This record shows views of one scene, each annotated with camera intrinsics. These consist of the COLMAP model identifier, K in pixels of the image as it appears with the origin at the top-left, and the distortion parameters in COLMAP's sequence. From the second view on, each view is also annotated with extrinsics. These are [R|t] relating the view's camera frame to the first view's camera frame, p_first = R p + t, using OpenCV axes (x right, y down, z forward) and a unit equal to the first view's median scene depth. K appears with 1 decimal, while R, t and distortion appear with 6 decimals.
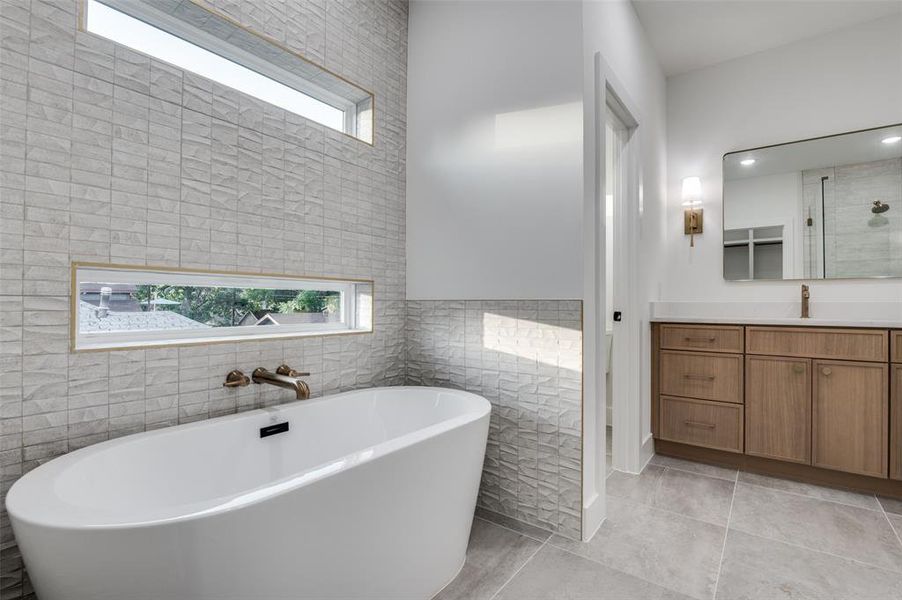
lens RADIAL K [[419.0, 0, 449.4], [0, 419.0, 298.0], [0, 0, 1]] dist [-0.020729, -0.001300]
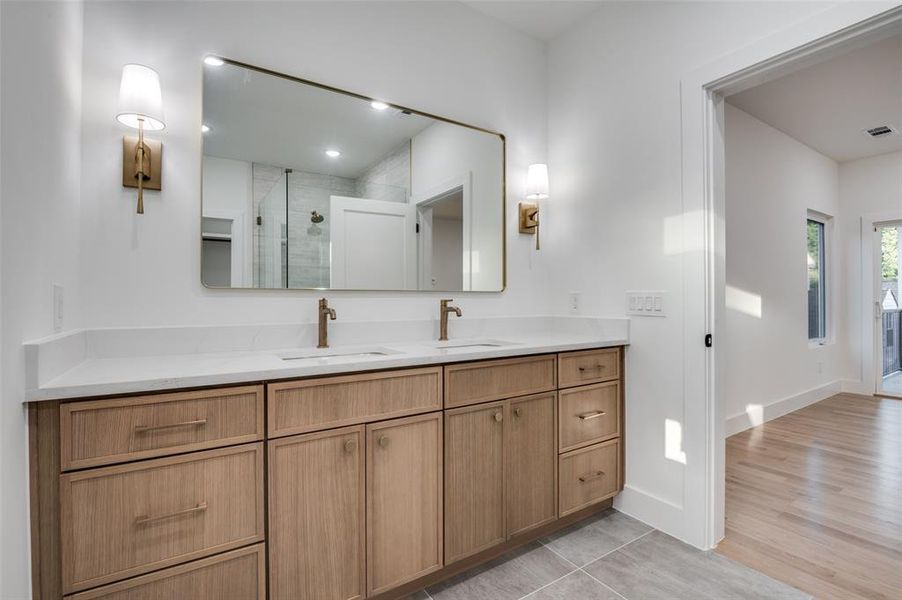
lens RADIAL K [[419.0, 0, 448.7], [0, 419.0, 297.7], [0, 0, 1]] dist [-0.020729, -0.001300]
pose [[0.336820, 0.000459, 0.941569, 0.282858], [-0.004782, 0.999988, 0.001223, -0.033586], [-0.941557, -0.004914, 0.336818, 0.560365]]
